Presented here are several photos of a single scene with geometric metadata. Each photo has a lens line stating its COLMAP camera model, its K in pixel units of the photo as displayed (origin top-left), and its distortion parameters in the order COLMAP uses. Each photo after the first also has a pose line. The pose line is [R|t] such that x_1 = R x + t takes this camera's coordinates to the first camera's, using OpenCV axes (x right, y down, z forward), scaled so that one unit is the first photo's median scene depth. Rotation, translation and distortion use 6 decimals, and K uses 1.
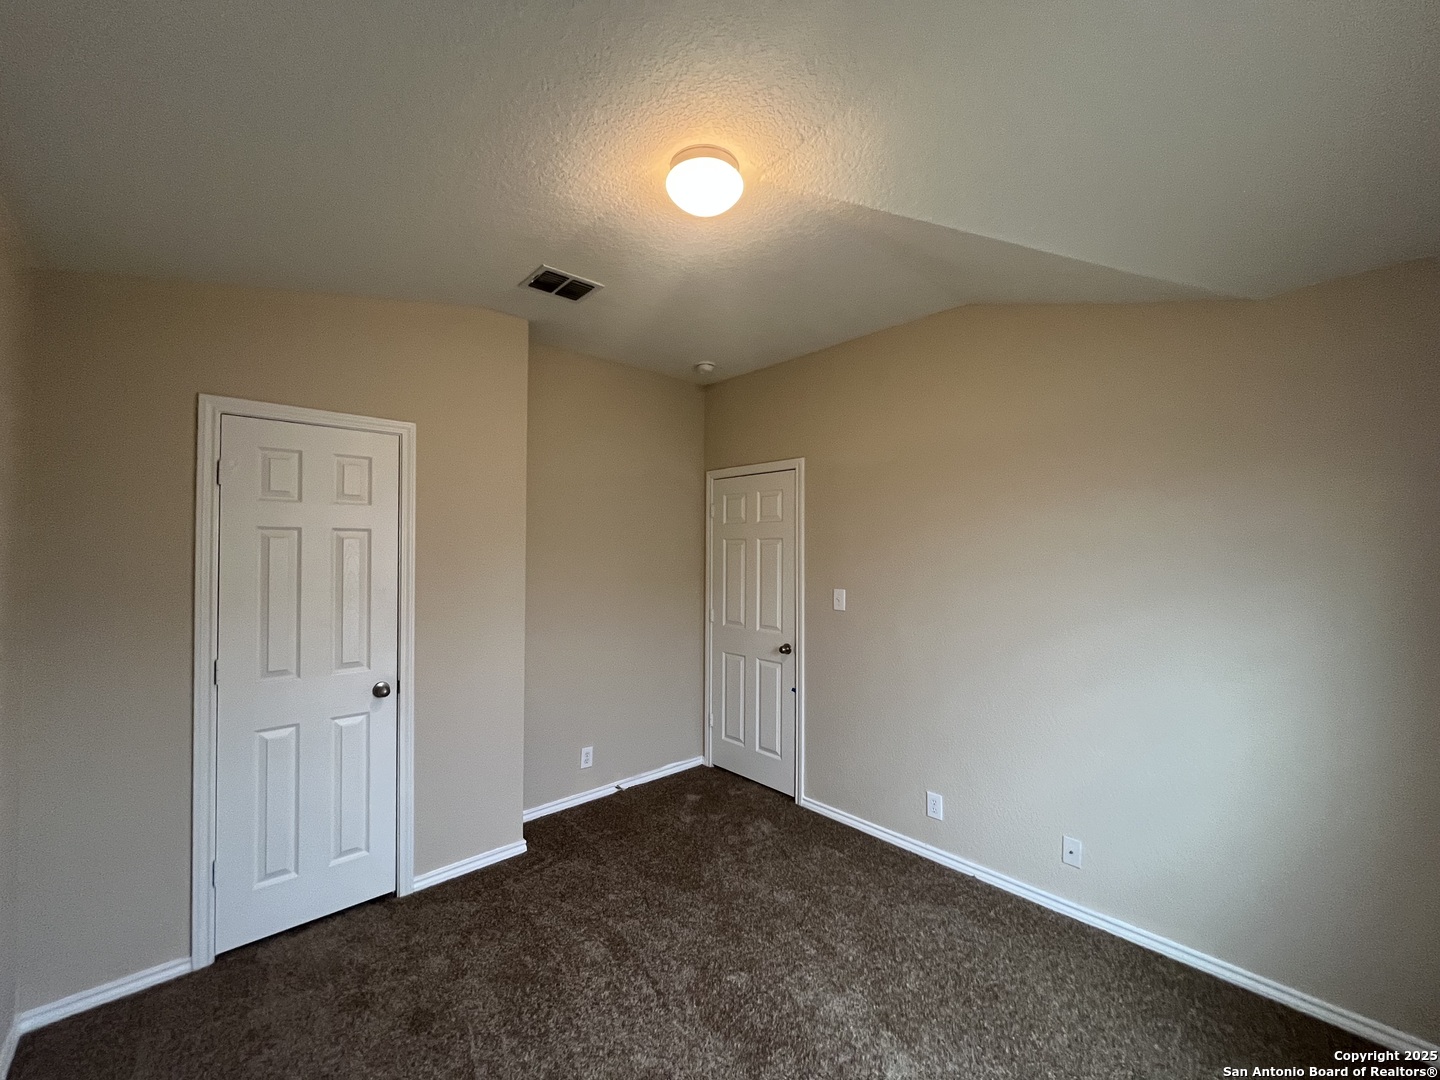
lens RADIAL K [[577.0, 0, 720.0], [0, 577.0, 540.0], [0, 0, 1]] dist [-0.000383, -0.000013]
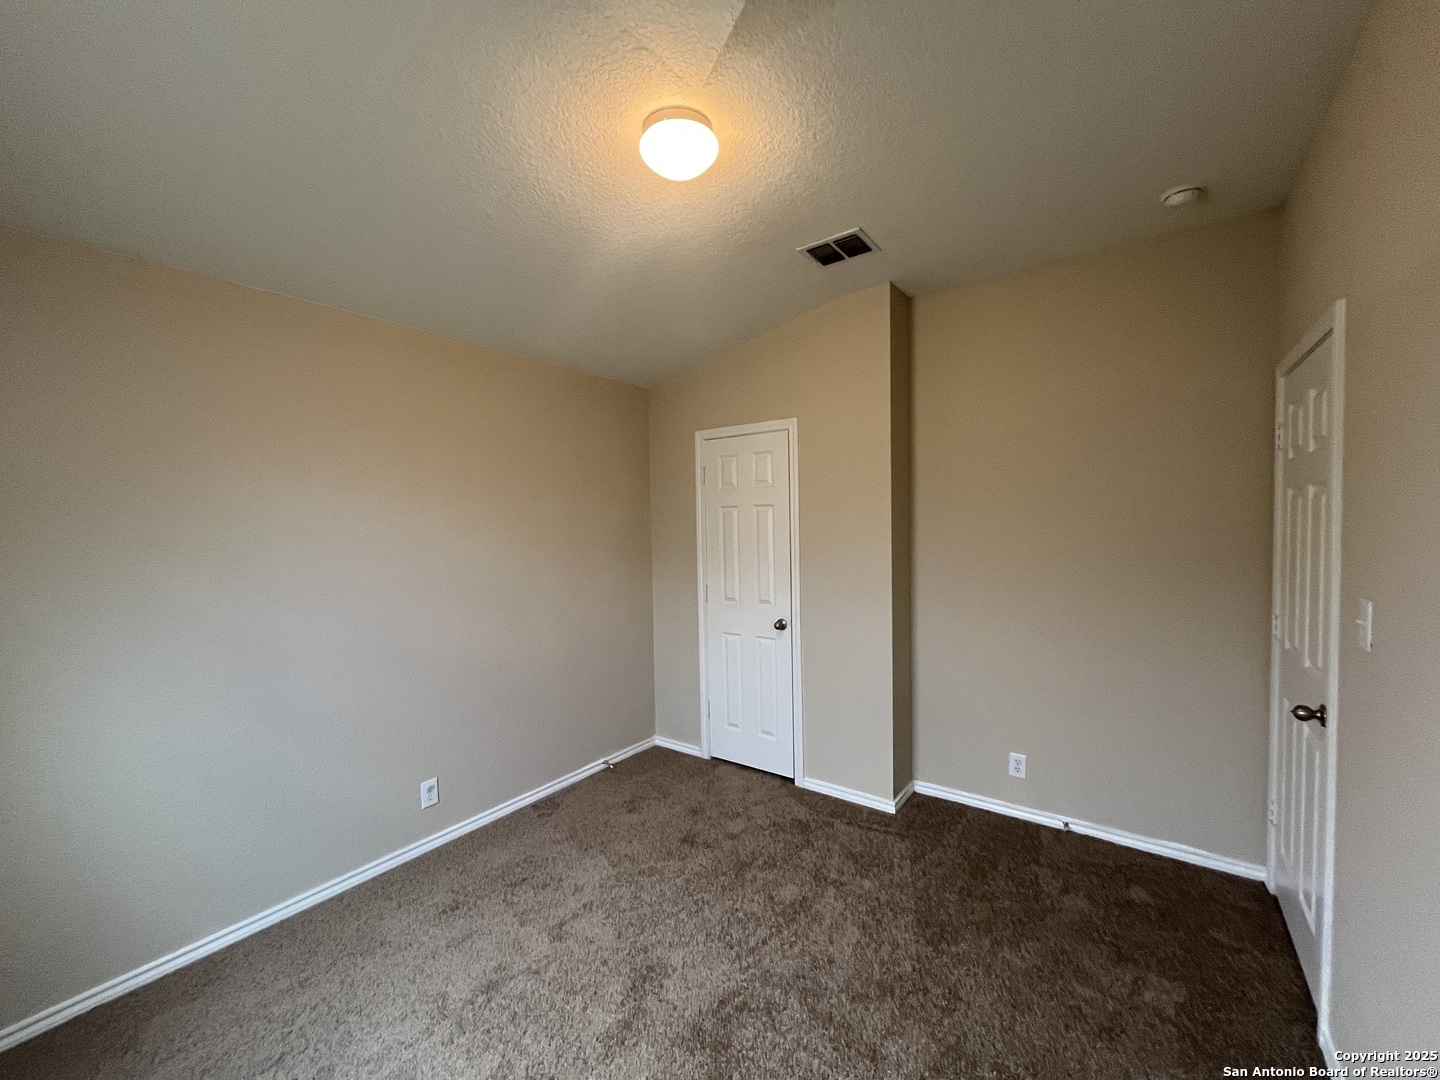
lens RADIAL K [[577.0, 0, 720.0], [0, 577.0, 540.0], [0, 0, 1]] dist [-0.000383, -0.000013]
pose [[0.195615, 0.024040, -0.980386, 0.740793], [0.035396, 0.998875, 0.031556, 0.018298], [0.980042, -0.040875, 0.194544, 0.654327]]
